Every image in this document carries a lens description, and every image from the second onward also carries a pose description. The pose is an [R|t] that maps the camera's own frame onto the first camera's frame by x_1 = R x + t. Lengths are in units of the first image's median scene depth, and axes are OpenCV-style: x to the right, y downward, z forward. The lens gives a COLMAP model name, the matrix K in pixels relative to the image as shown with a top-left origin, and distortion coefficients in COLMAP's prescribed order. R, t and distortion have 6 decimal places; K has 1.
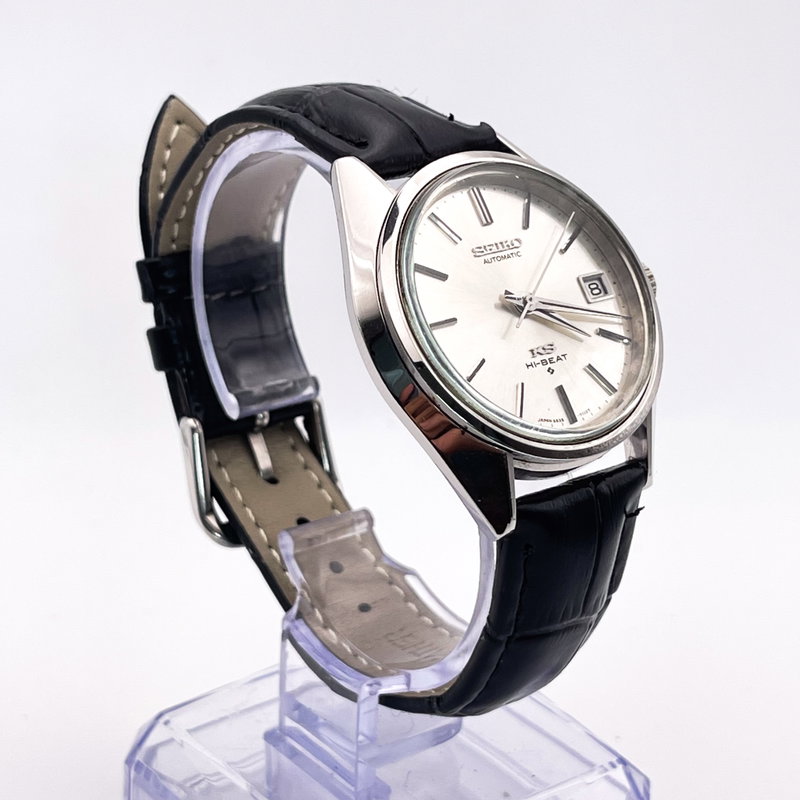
lens RADIAL K [[1947.9, 0, 428.1], [0, 1947.9, 397.4], [0, 0, 1]] dist [0.278342, -0.276363]
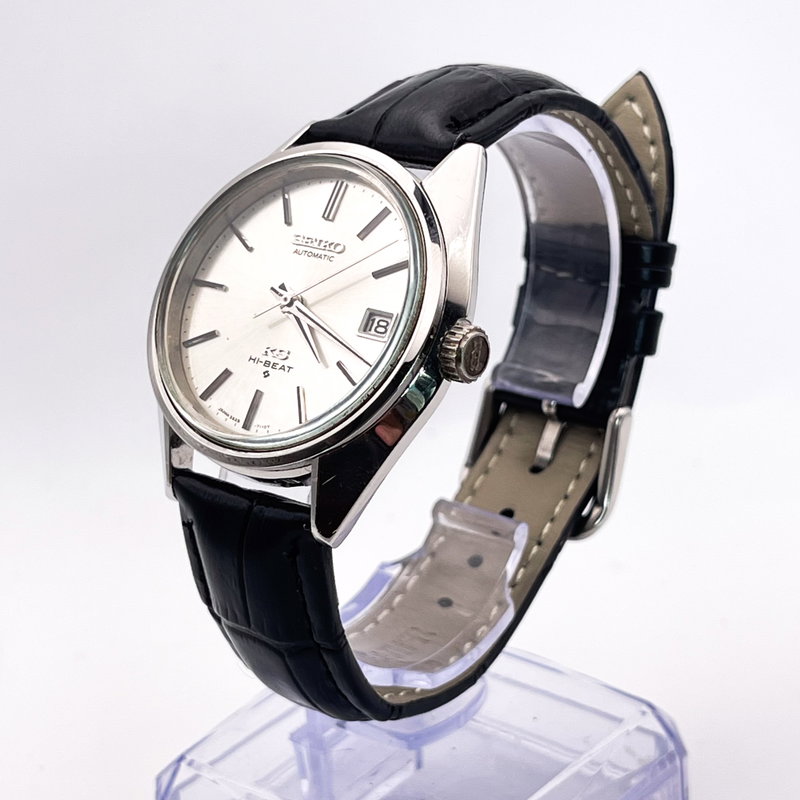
lens RADIAL K [[1947.9, 0, 428.1], [0, 1947.9, 397.4], [0, 0, 1]] dist [0.278342, -0.276363]
pose [[0.232714, 0.338947, -0.911570, 0.927585], [-0.304924, 0.915471, 0.262553, -0.269985], [0.923507, 0.216859, 0.316396, 0.741895]]
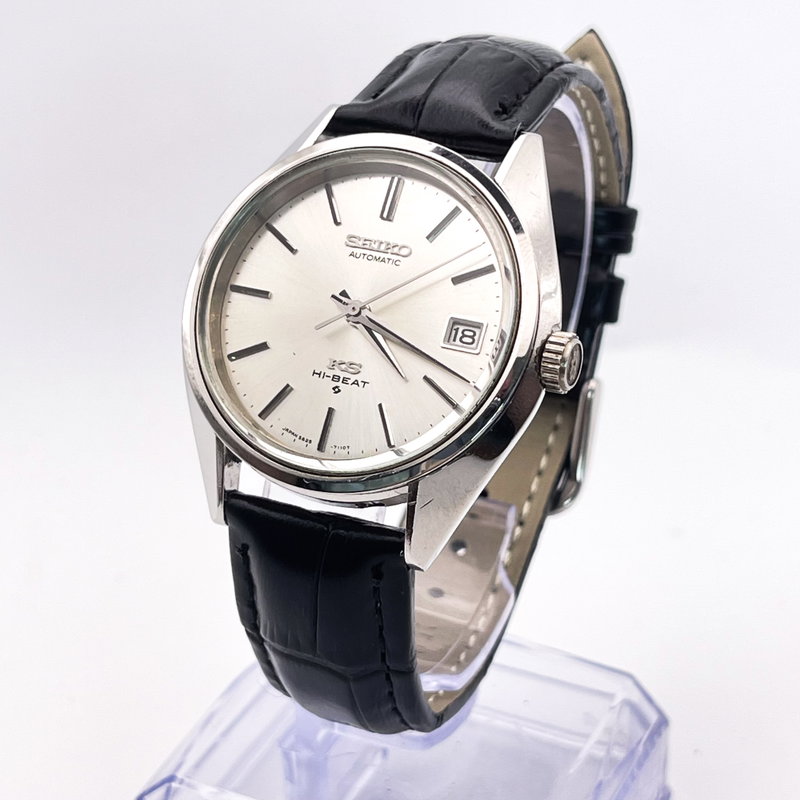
lens RADIAL K [[1950.4, 0, 400.0], [0, 1950.4, 400.0], [0, 0, 1]] dist [0.254275, 0.031181]
pose [[0.453939, 0.388216, -0.802015, 0.769536], [-0.324661, 0.910283, 0.256866, -0.240569], [0.829780, 0.143781, 0.539252, 0.518984]]
